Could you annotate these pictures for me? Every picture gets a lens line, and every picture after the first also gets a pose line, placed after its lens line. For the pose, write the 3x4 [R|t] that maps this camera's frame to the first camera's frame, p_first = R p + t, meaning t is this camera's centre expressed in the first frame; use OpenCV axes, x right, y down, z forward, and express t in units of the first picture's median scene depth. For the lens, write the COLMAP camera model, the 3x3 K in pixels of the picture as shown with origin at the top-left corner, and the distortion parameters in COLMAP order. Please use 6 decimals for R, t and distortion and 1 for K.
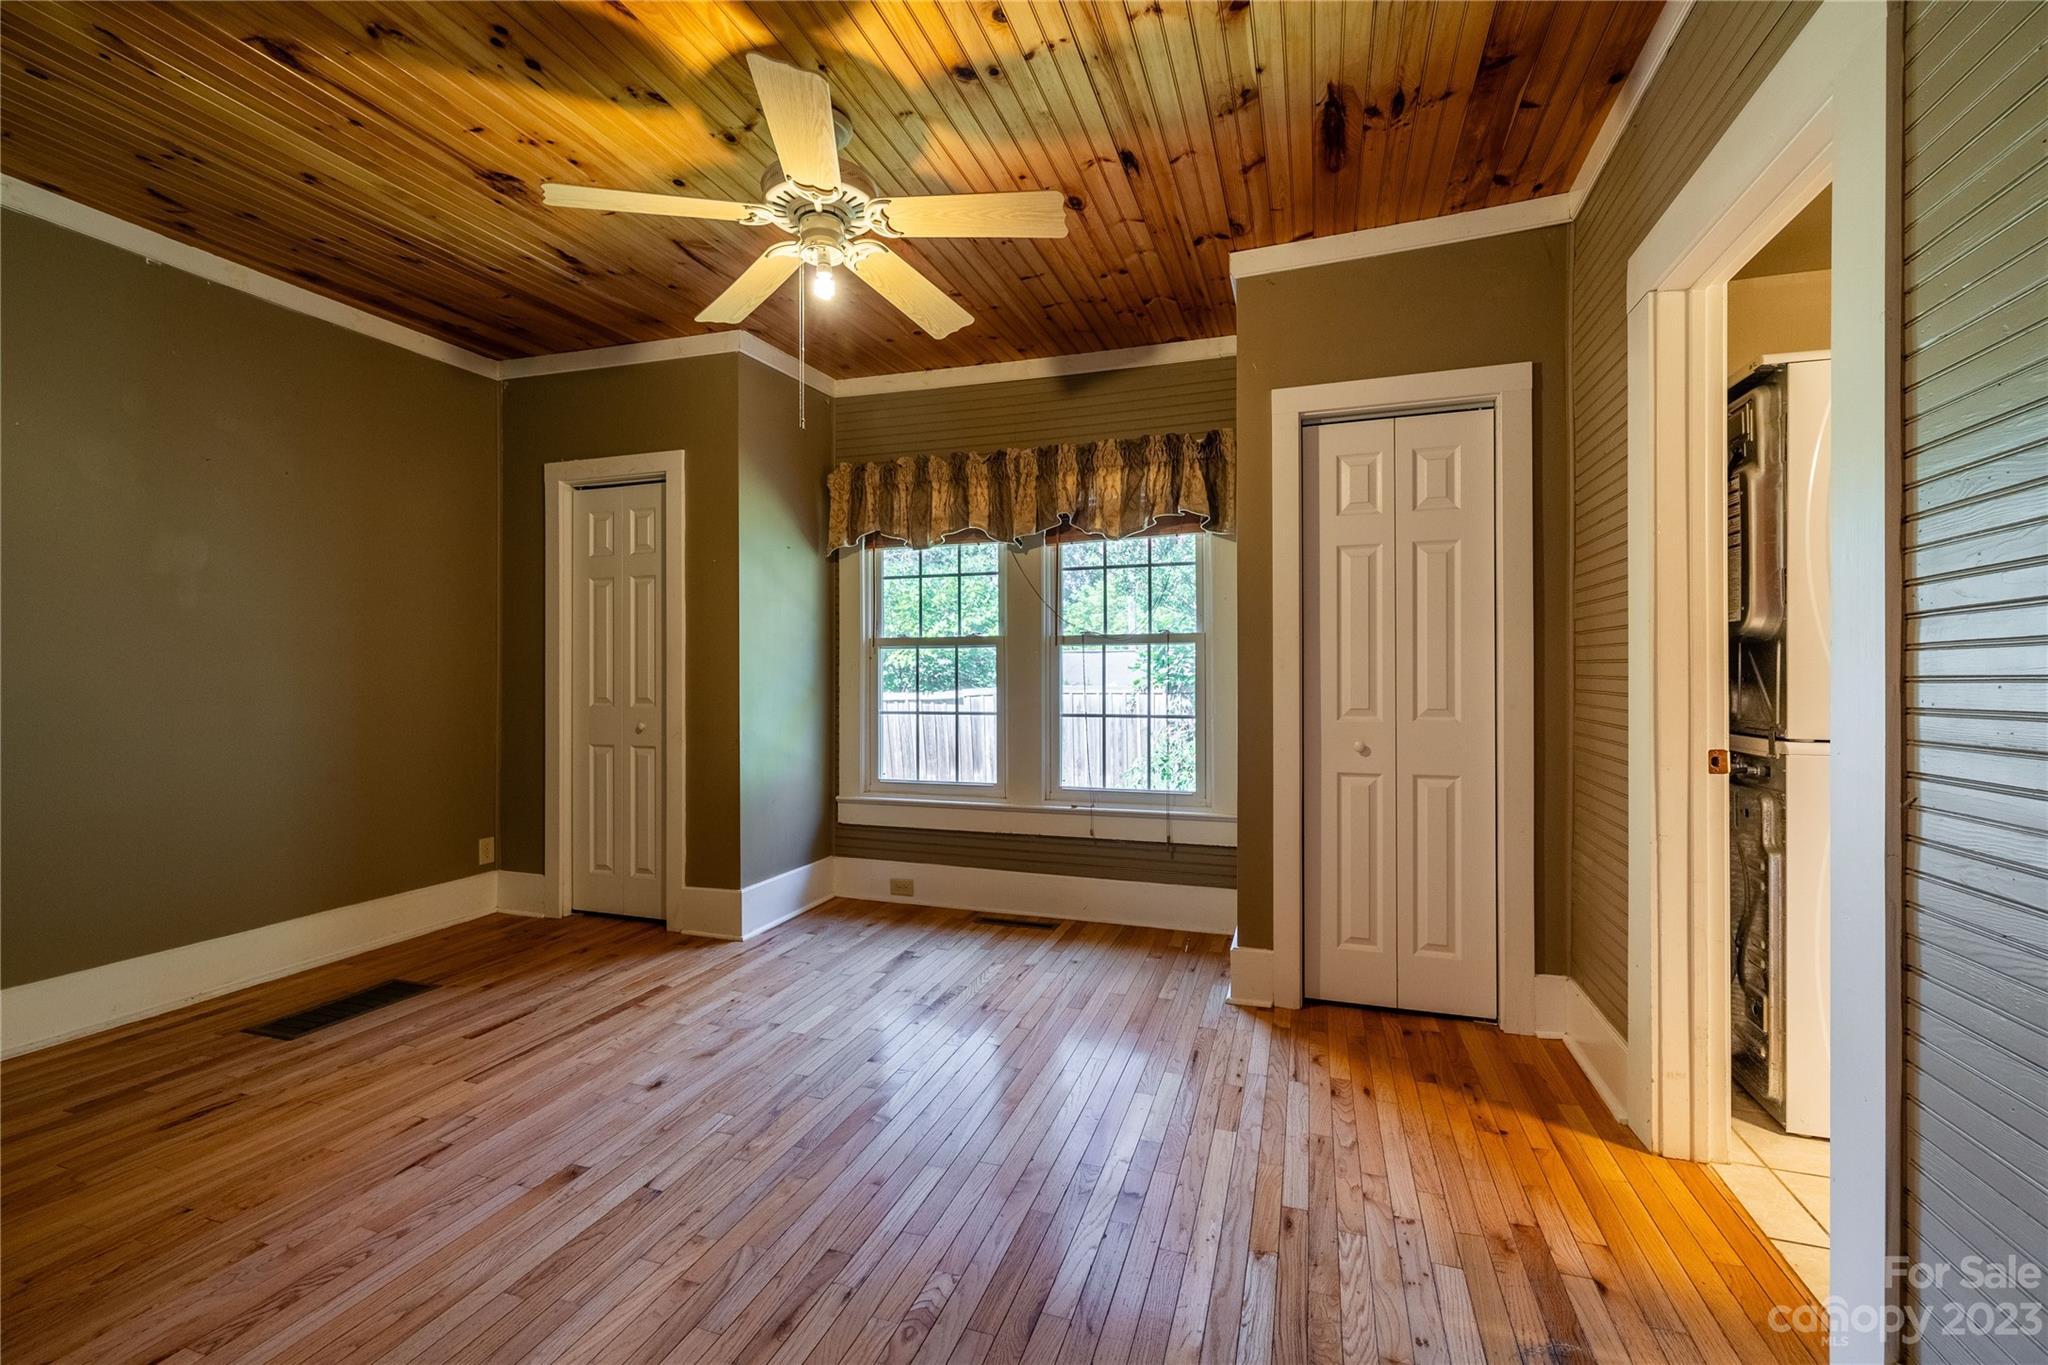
lens RADIAL K [[868.7, 0, 1024.0], [0, 868.7, 682.5], [0, 0, 1]] dist [-0.000492, -0.000099]
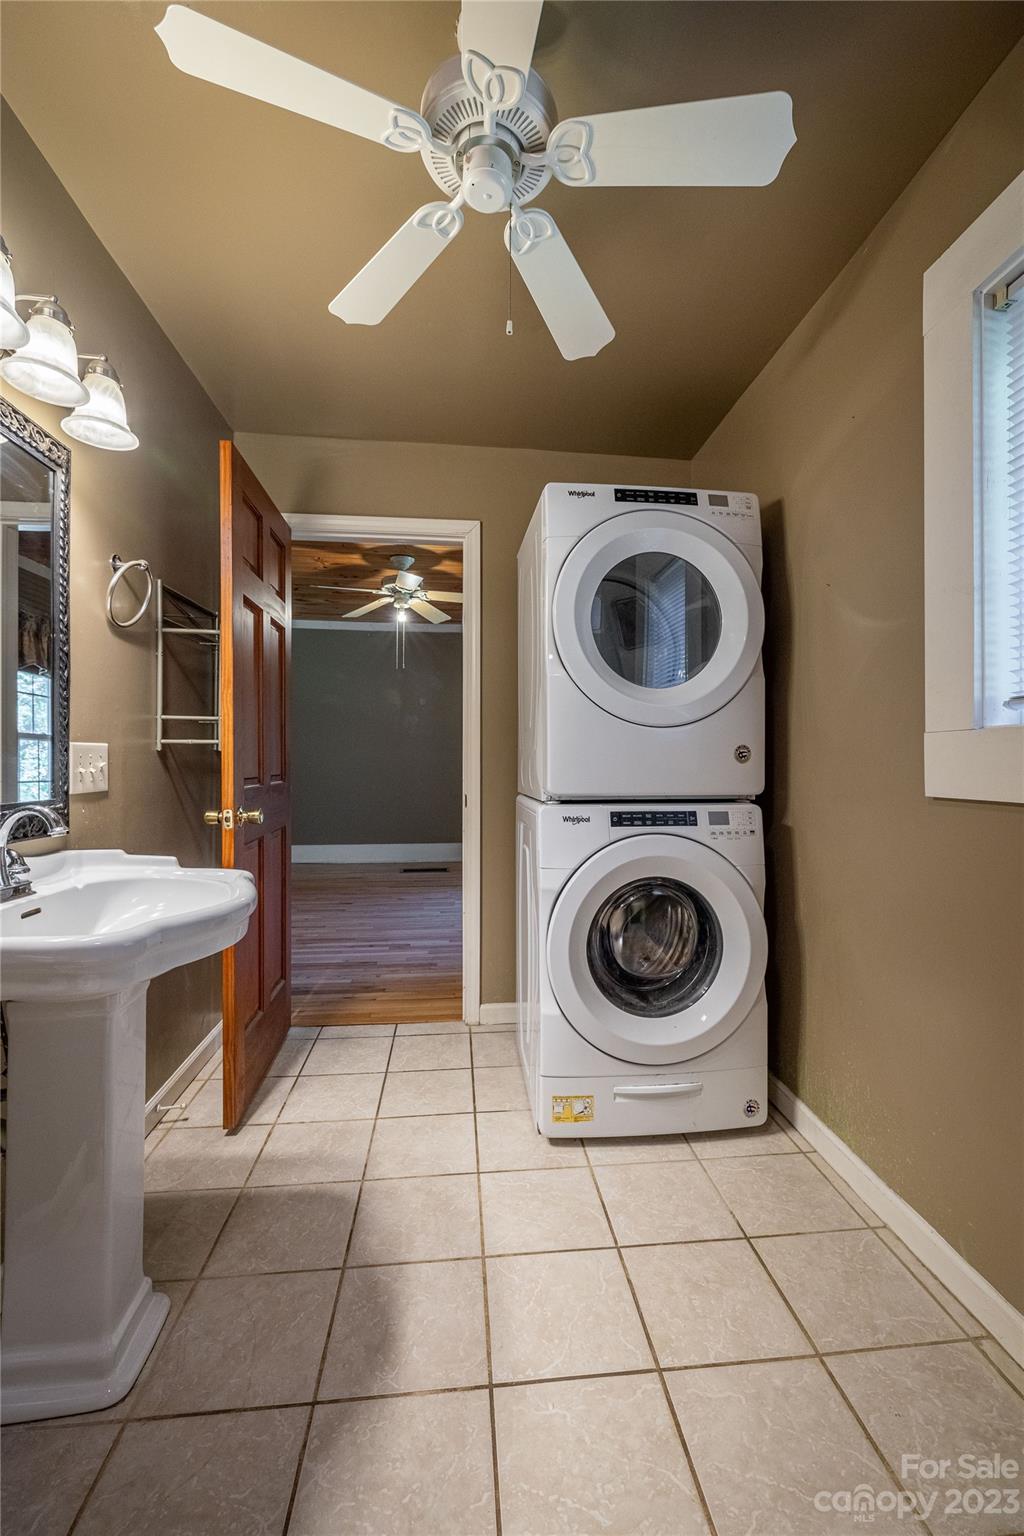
lens RADIAL K [[651.5, 0, 512.0], [0, 651.5, 768.0], [0, 0, 1]] dist [-0.000492, -0.000099]
pose [[0.404253, 0.001938, -0.914645, 2.331554], [-0.000587, 0.999998, 0.001859, 0.024151], [0.914647, -0.000215, 0.404253, 0.607343]]
